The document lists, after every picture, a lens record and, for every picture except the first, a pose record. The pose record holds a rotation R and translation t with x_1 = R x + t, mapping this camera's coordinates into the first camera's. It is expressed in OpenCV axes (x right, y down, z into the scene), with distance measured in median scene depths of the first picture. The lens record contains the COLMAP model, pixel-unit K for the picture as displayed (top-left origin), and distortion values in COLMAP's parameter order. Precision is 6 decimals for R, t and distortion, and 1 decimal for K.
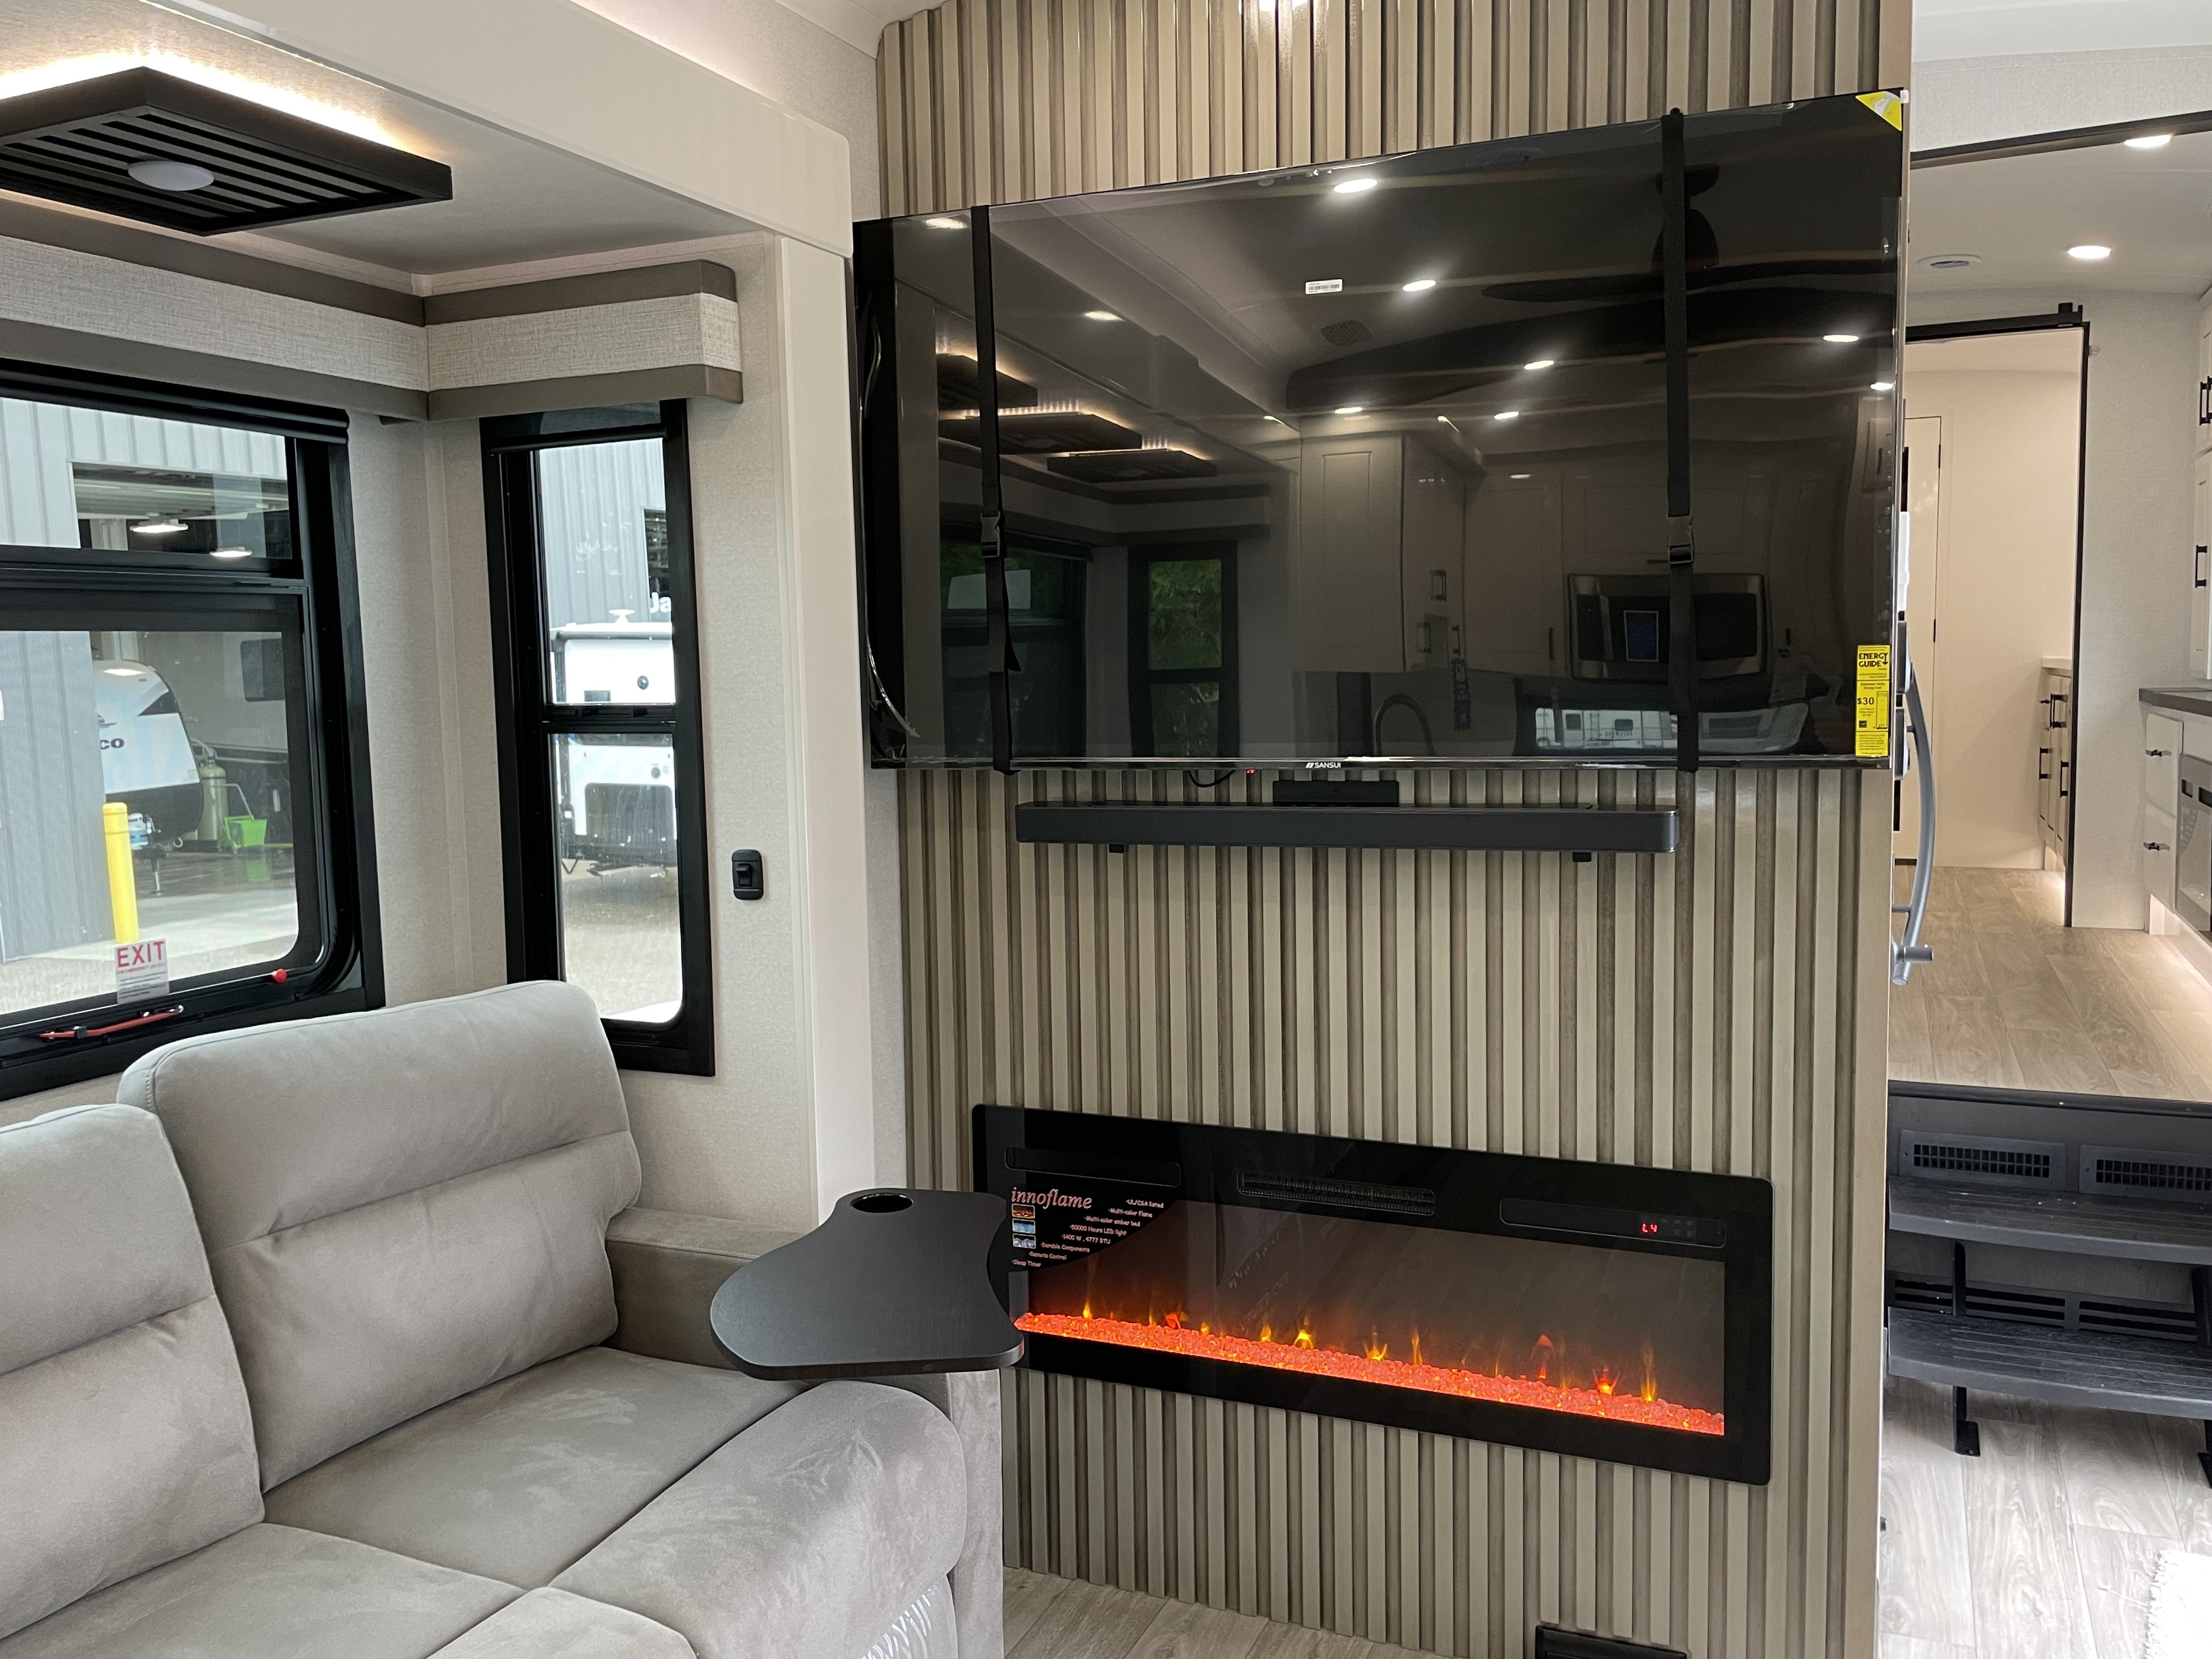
lens RADIAL K [[1748.2, 0, 1106.0], [0, 1748.2, 829.5], [0, 0, 1]] dist [0.007105, -0.001396]
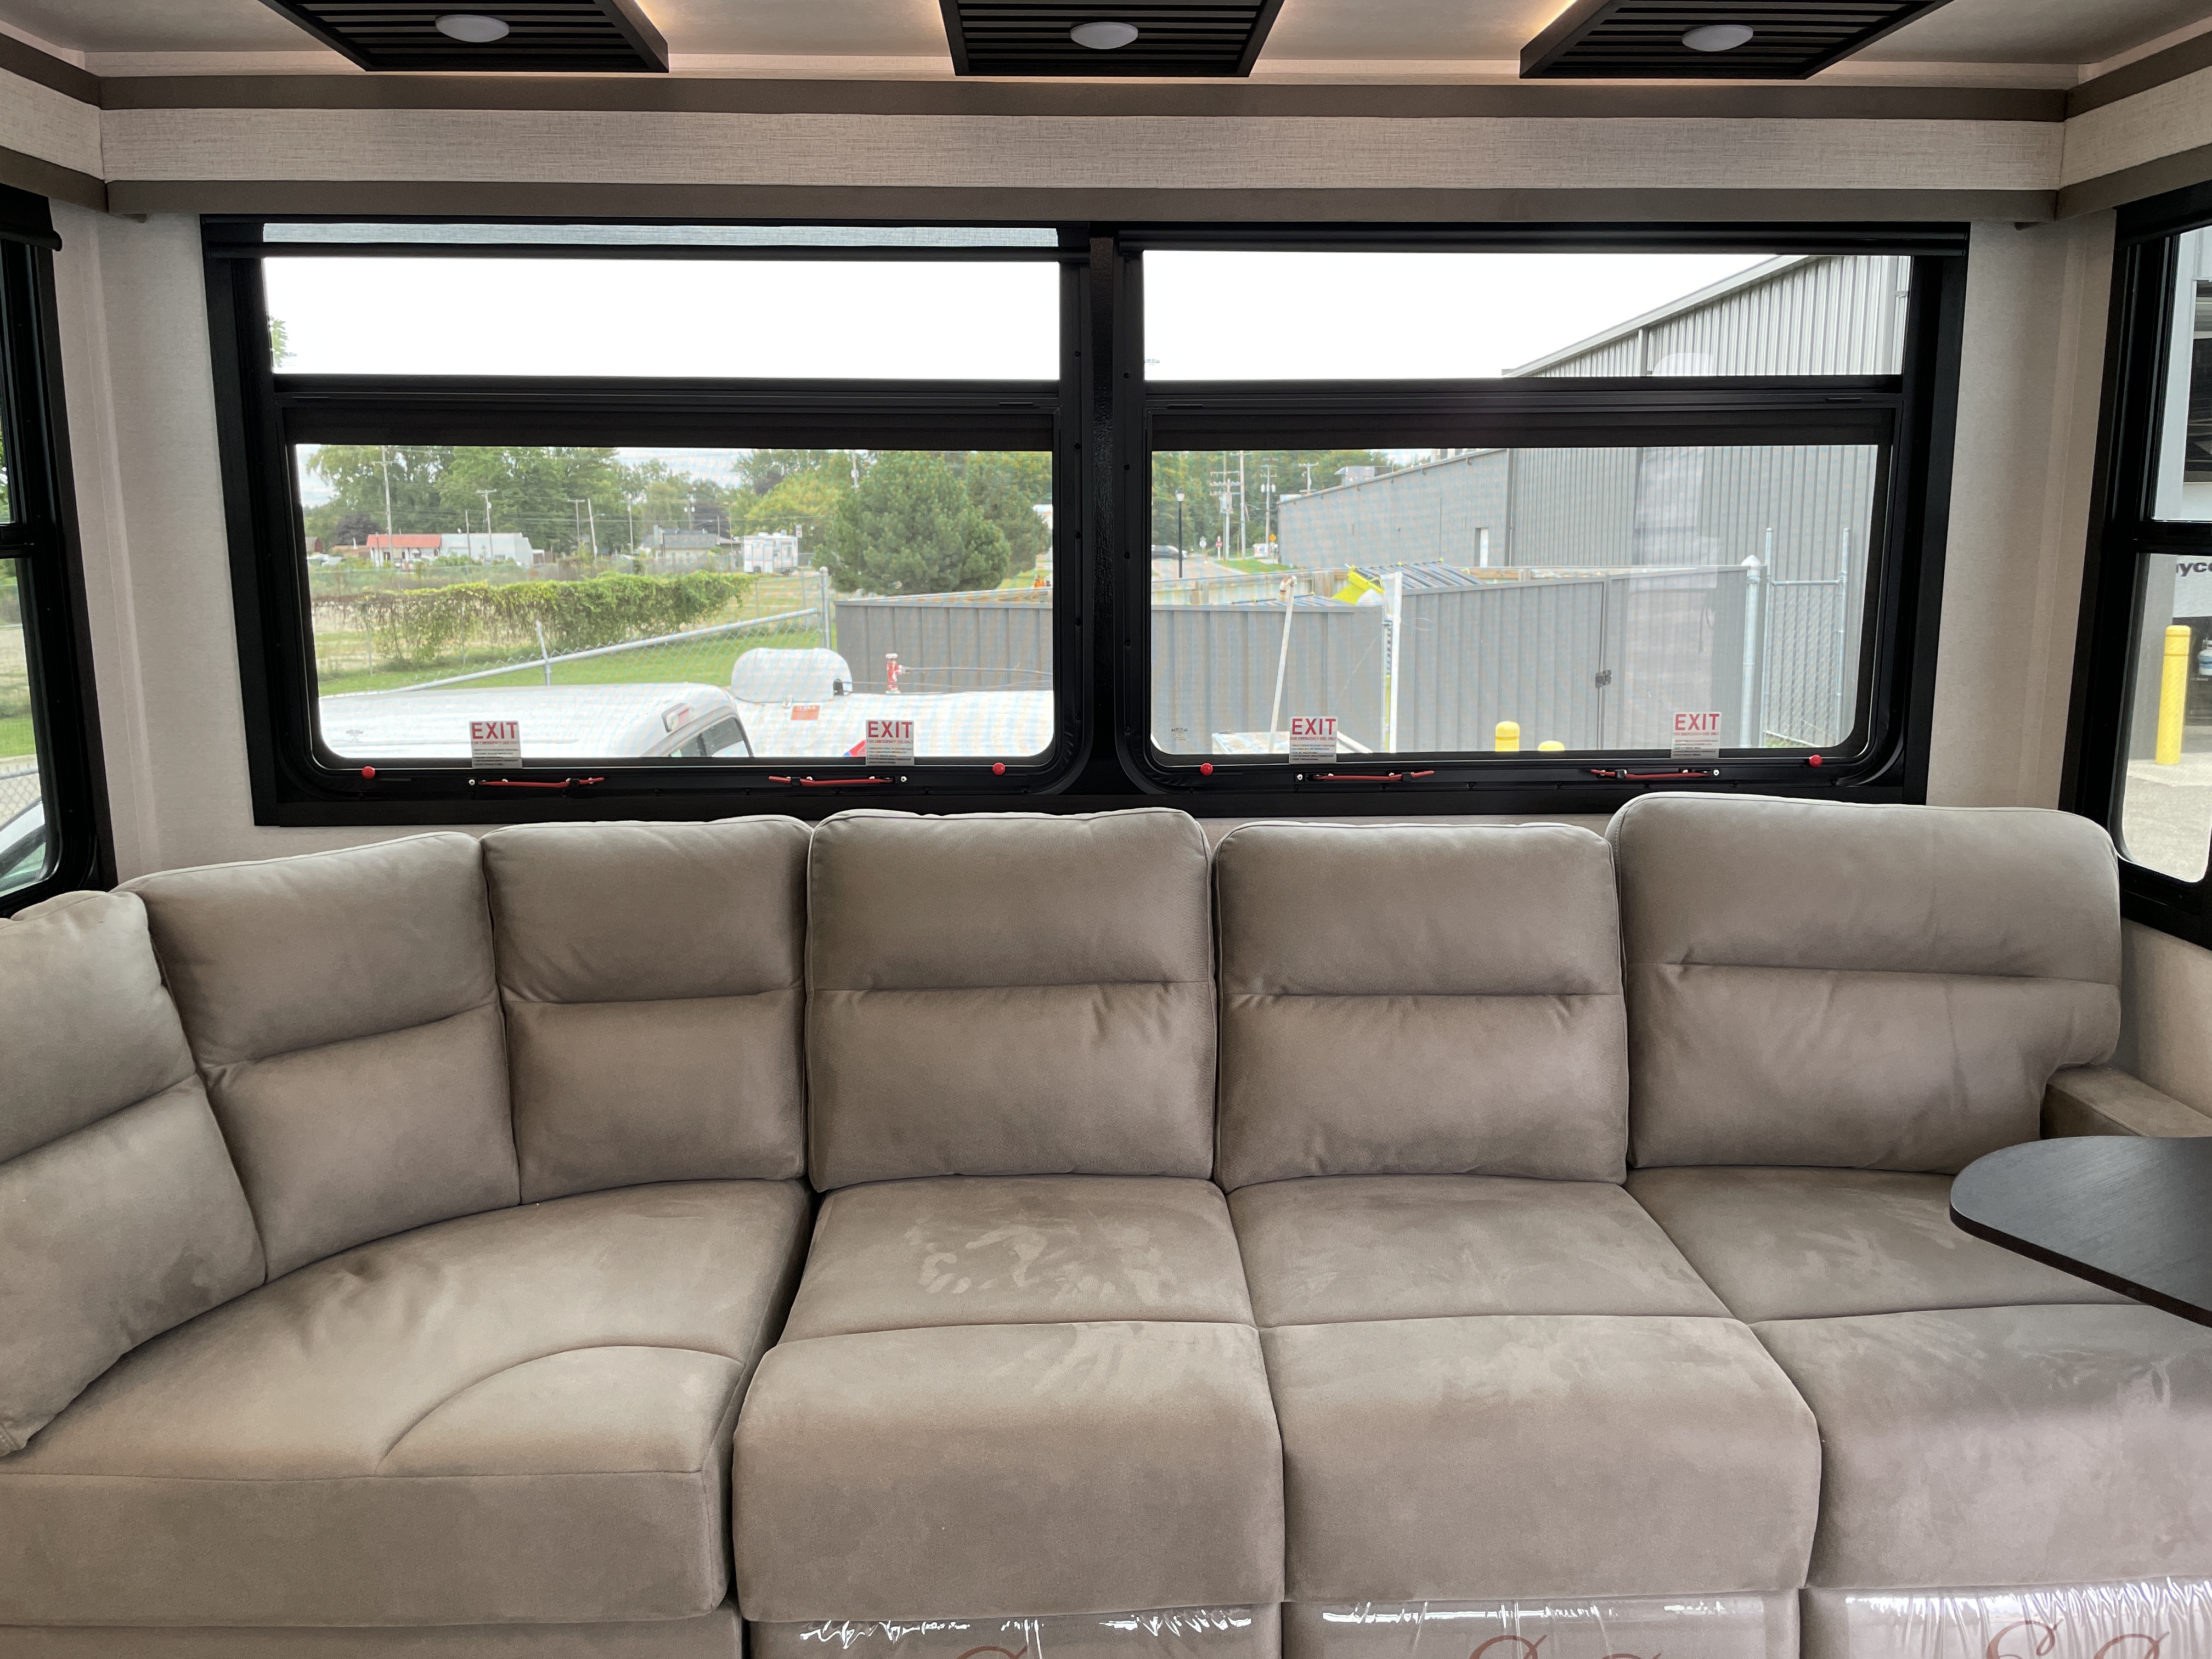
lens RADIAL K [[1685.7, 0, 1106.0], [0, 1685.7, 829.5], [0, 0, 1]] dist [0.083368, -0.121991]
pose [[0.422005, 0.185396, -0.887434, 0.351819], [-0.092894, 0.982558, 0.161094, -0.006976], [0.901822, 0.014455, 0.431867, 0.147513]]
